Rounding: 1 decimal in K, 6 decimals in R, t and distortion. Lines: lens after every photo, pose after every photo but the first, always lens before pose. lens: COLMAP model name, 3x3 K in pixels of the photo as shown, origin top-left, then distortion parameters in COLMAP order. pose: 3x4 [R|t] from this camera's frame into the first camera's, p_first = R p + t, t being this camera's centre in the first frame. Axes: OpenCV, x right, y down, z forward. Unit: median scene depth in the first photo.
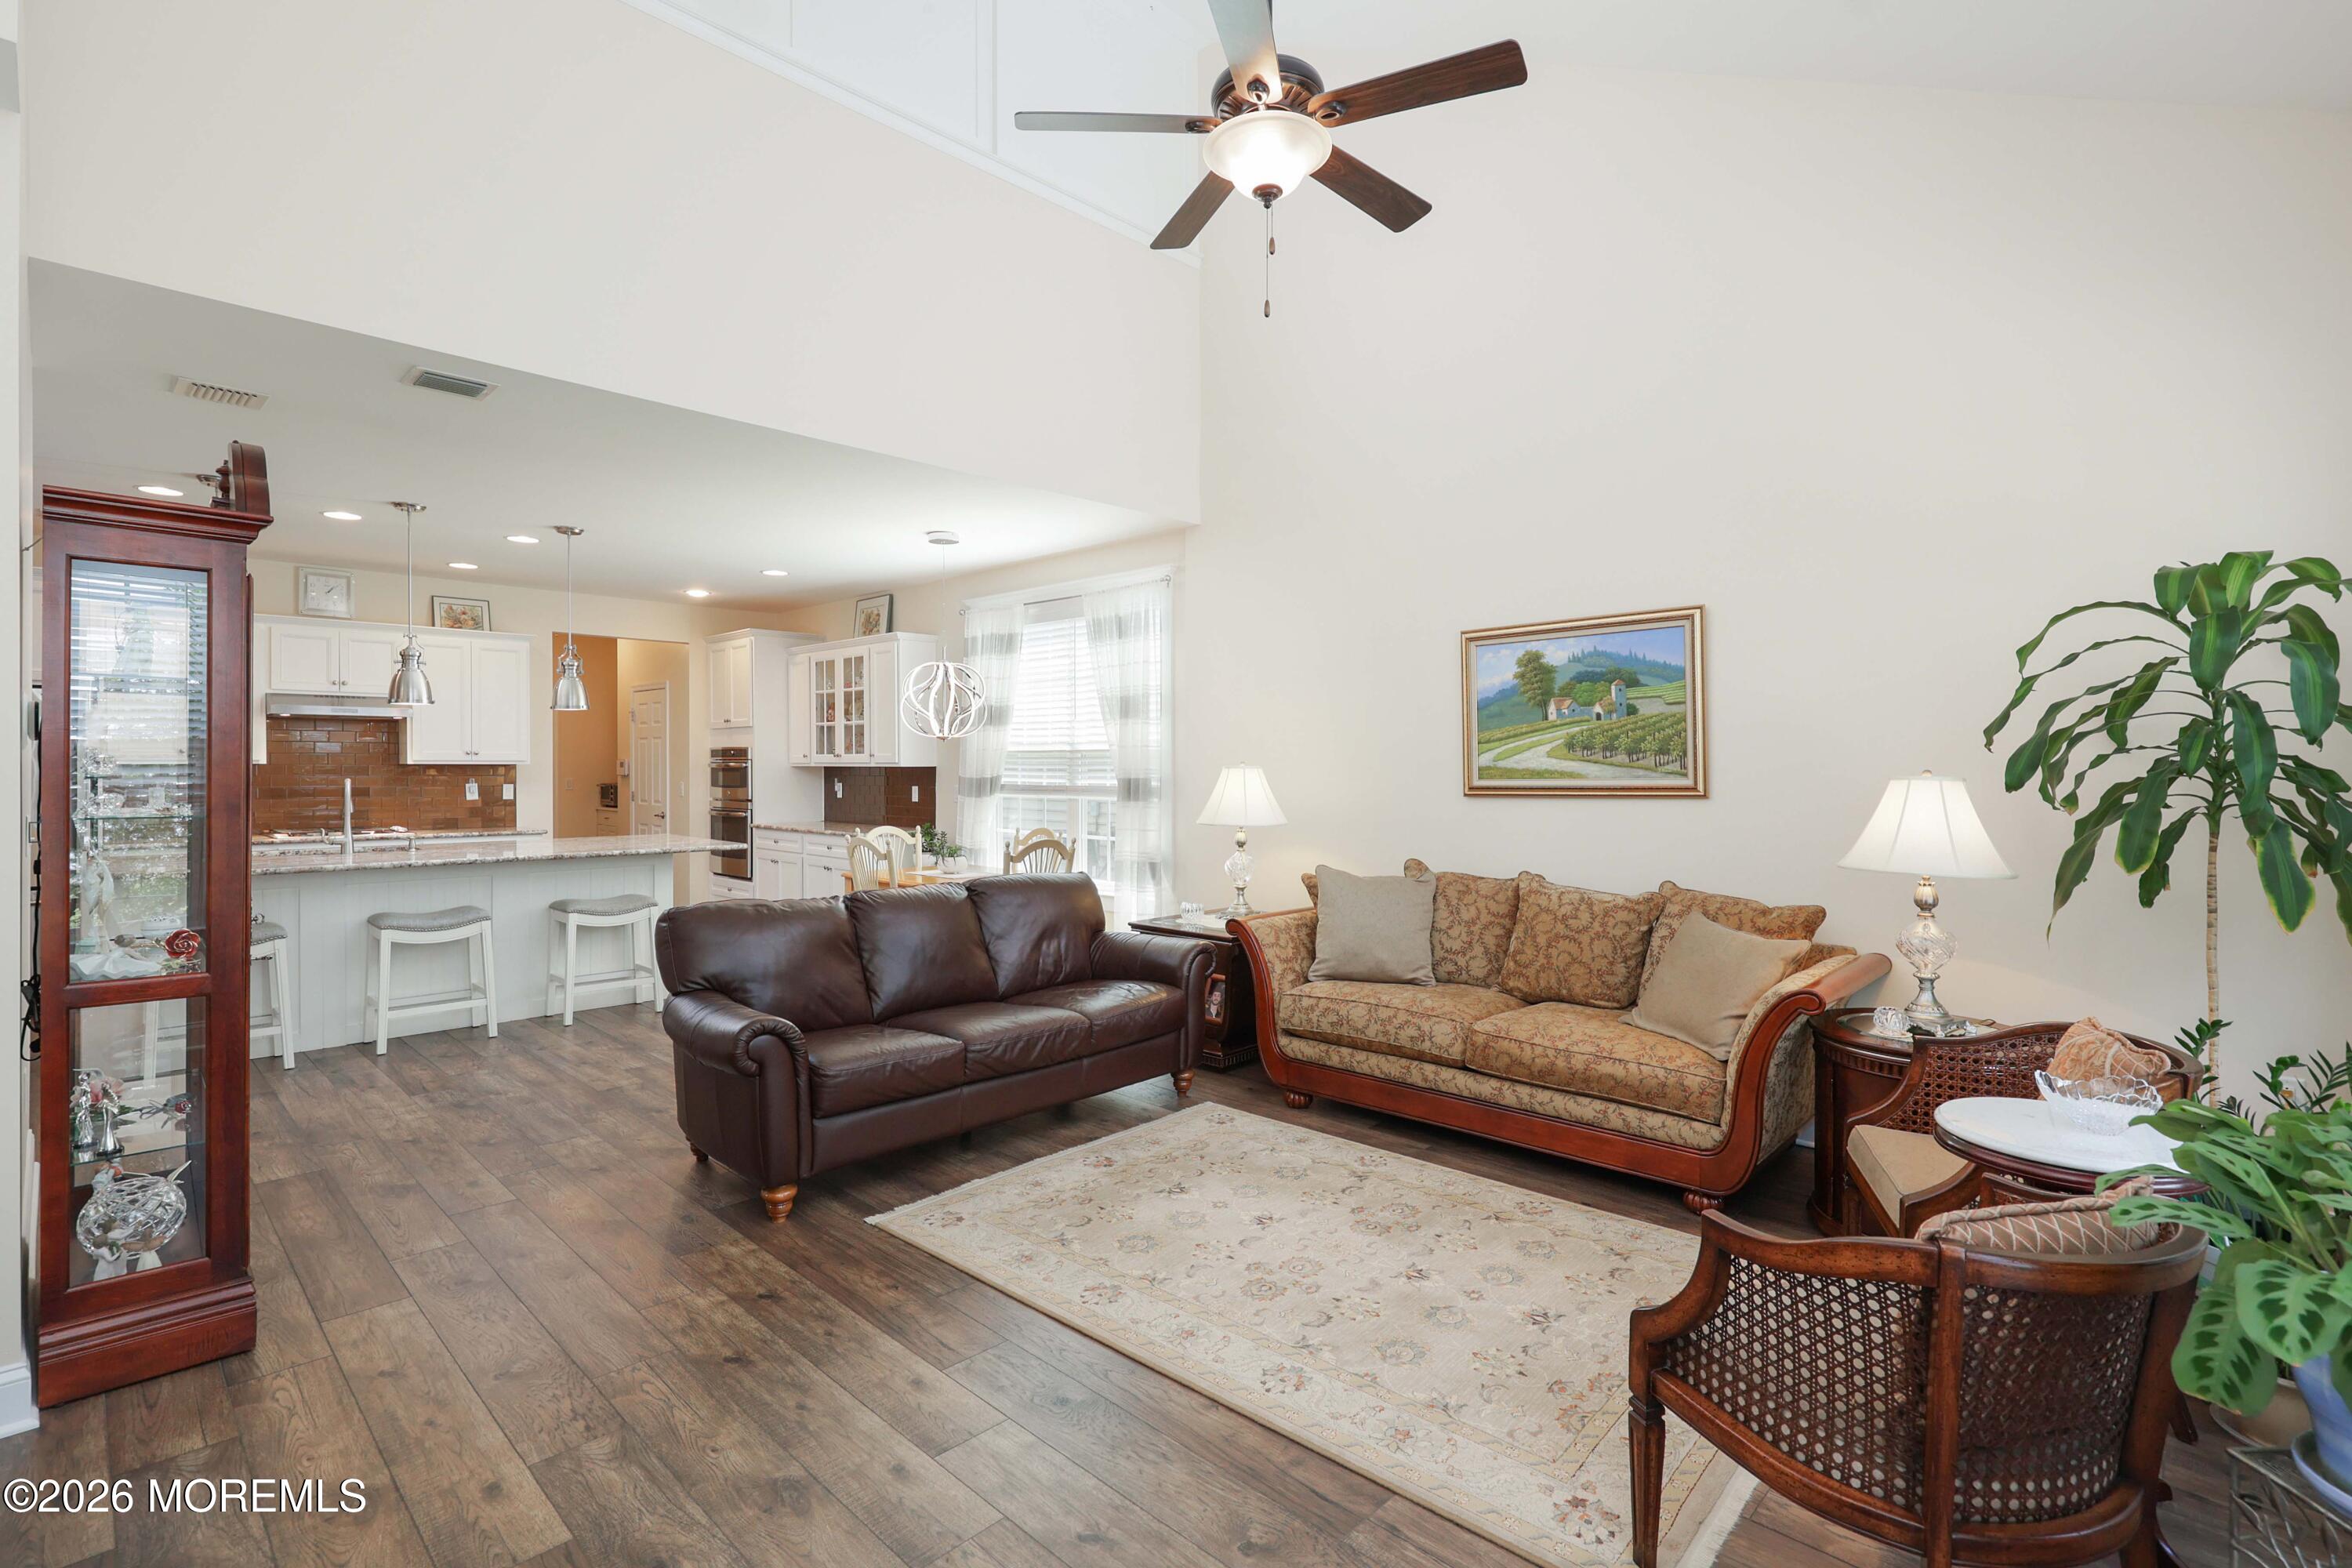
lens RADIAL K [[1101.6, 0, 1168.6], [0, 1101.6, 779.5], [0, 0, 1]] dist [0.007456, -0.000188]
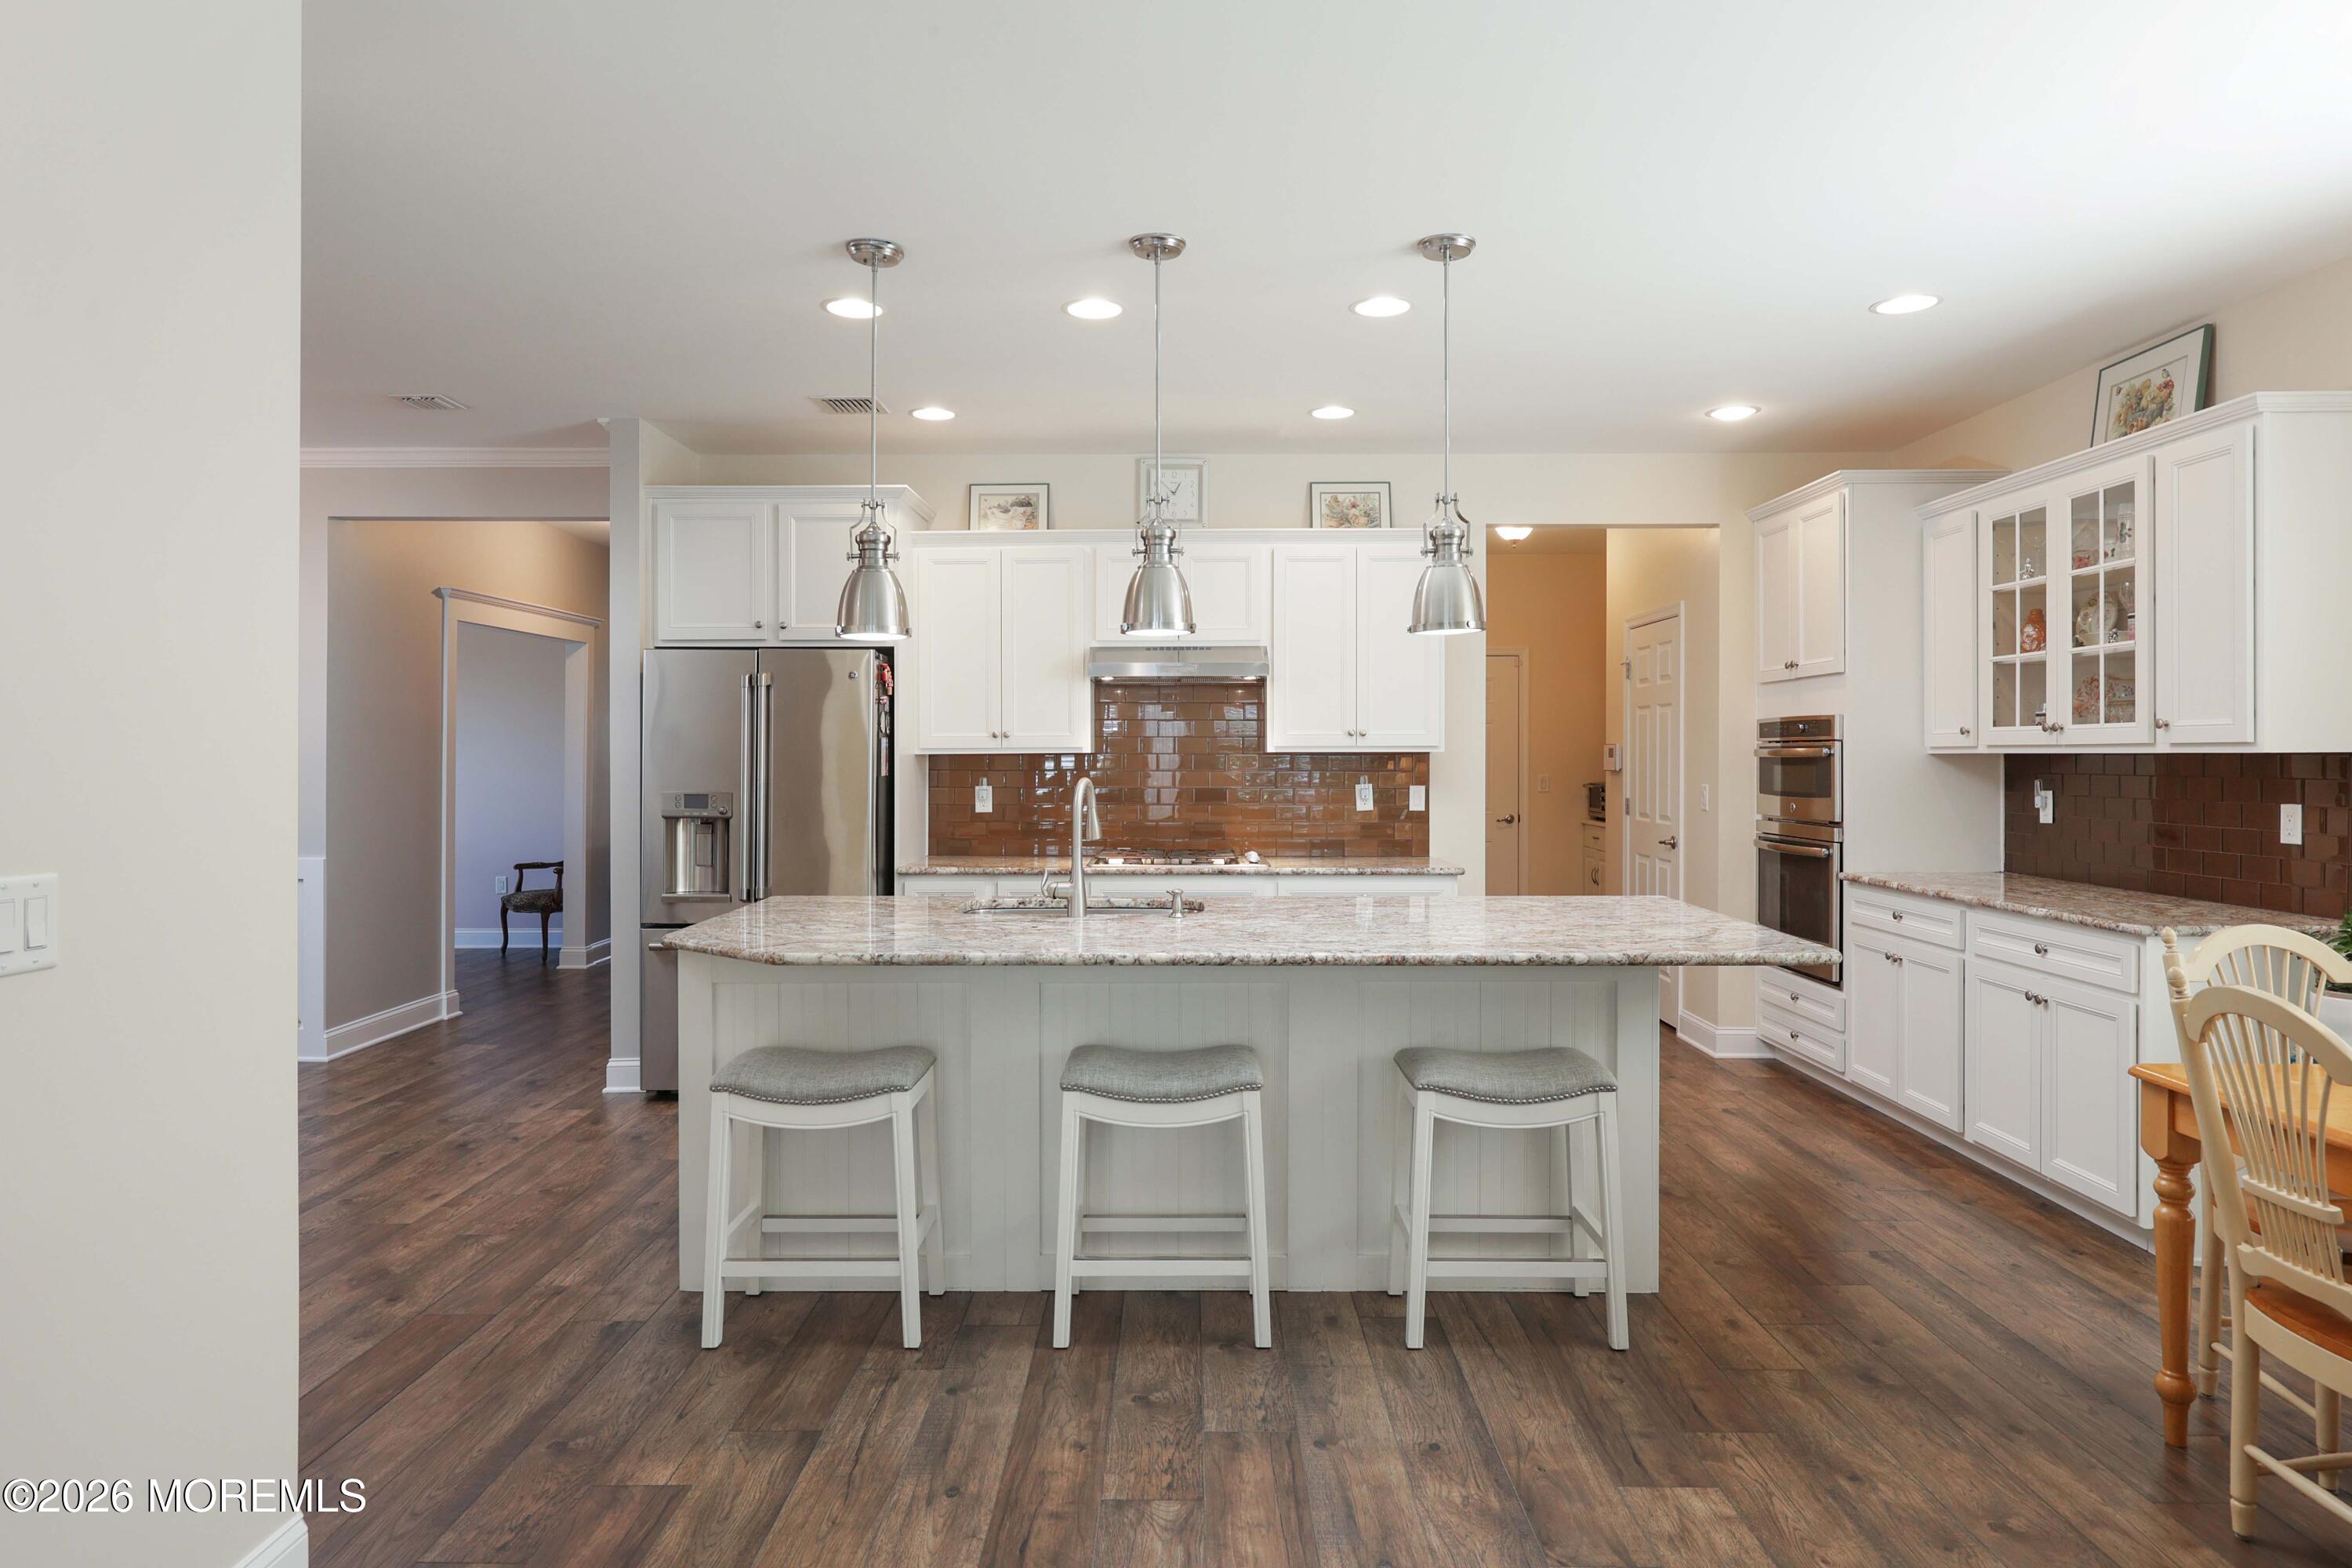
lens RADIAL K [[1379.0, 0, 1187.6], [0, 1379.0, 754.5], [0, 0, 1]] dist [0.009102, -0.003228]
pose [[0.702748, -0.003437, -0.711431, -0.164781], [-0.006692, 0.999912, -0.011441, -0.003428], [0.711408, 0.012801, 0.702663, 0.409783]]
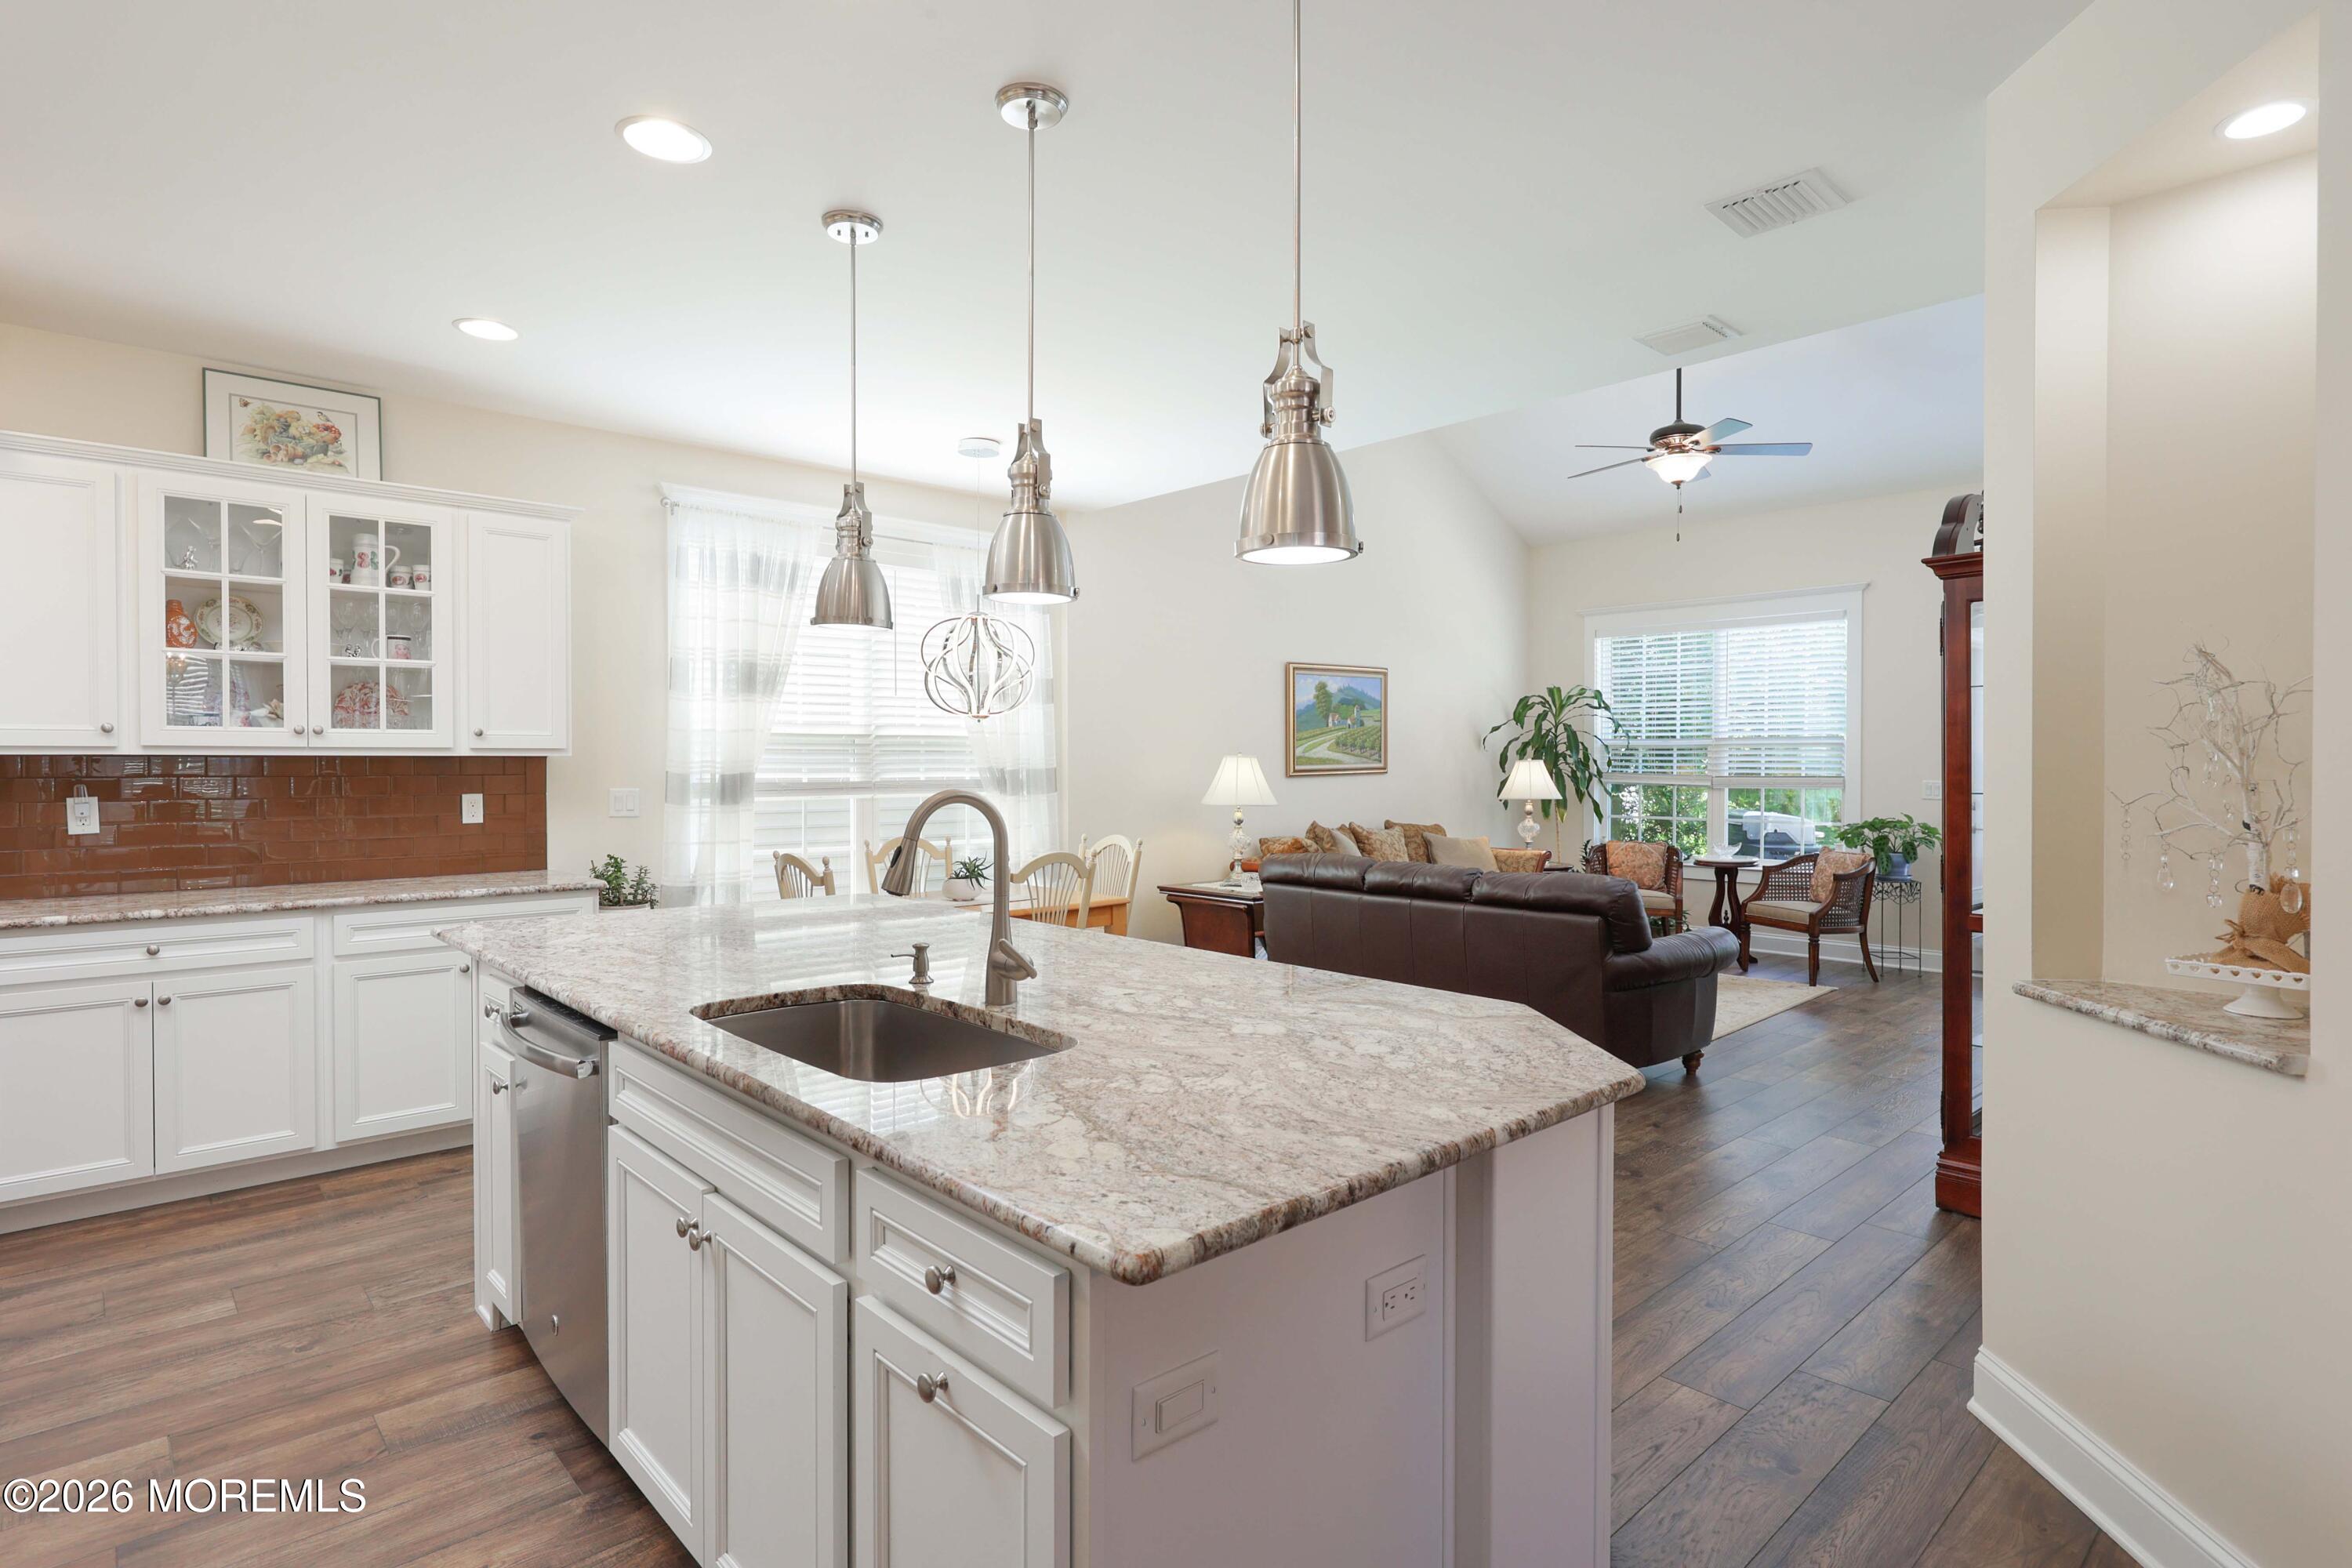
lens RADIAL K [[1185.8, 0, 1173.8], [0, 1185.8, 762.7], [0, 0, 1]] dist [0.003436, -0.002591]
pose [[0.064384, -0.003800, 0.997918, -0.802206], [0.012780, 0.999914, 0.002983, -0.006197], [-0.997843, 0.012561, 0.064427, 0.664458]]
